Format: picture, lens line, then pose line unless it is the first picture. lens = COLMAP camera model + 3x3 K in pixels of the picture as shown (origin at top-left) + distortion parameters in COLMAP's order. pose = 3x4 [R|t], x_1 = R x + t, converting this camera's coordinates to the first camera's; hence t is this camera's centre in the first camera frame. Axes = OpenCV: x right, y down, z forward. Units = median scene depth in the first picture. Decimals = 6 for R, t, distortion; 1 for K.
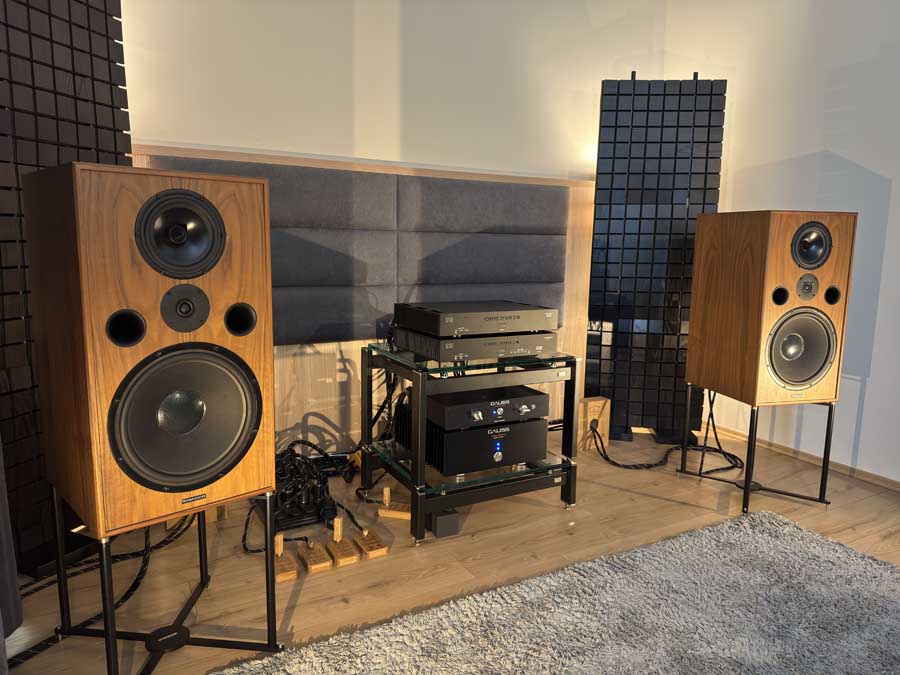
lens RADIAL K [[641.5, 0, 449.2], [0, 641.5, 334.3], [0, 0, 1]] dist [0.067862, -0.085132]
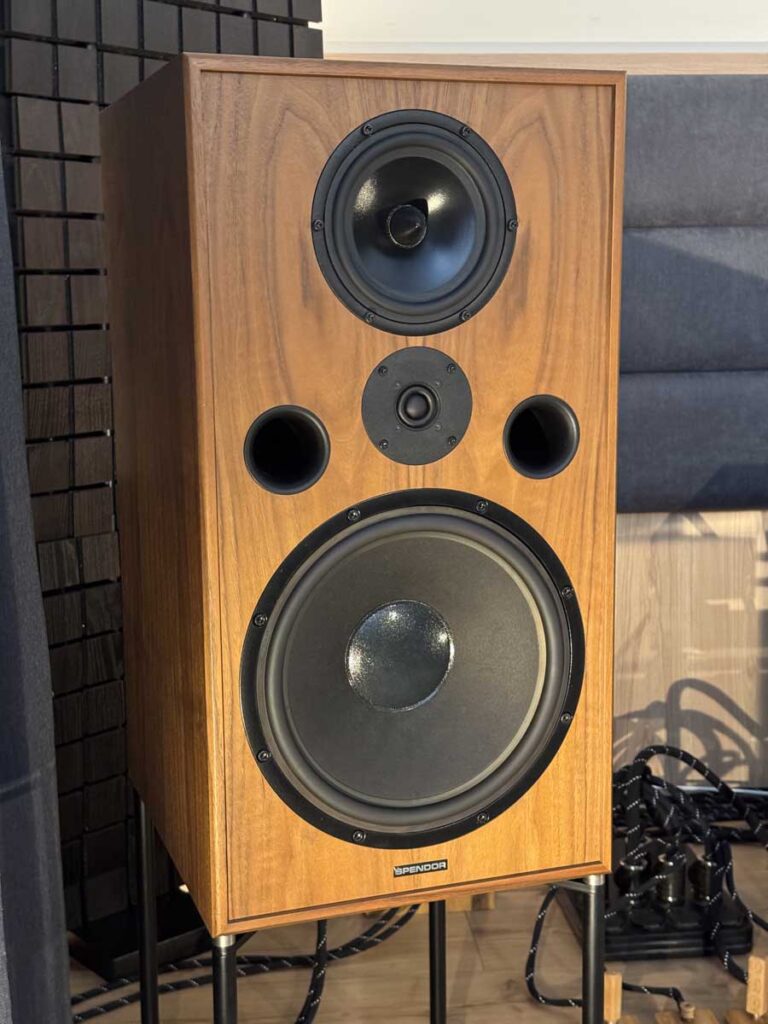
lens RADIAL K [[1433.4, 0, 384.0], [0, 1433.4, 512.0], [0, 0, 1]] dist [0.020305, 0.025487]
pose [[0.915159, 0.038047, -0.401295, -0.053062], [-0.035044, 0.999276, 0.014824, 0.013206], [0.401568, 0.000497, 0.915829, 0.143657]]
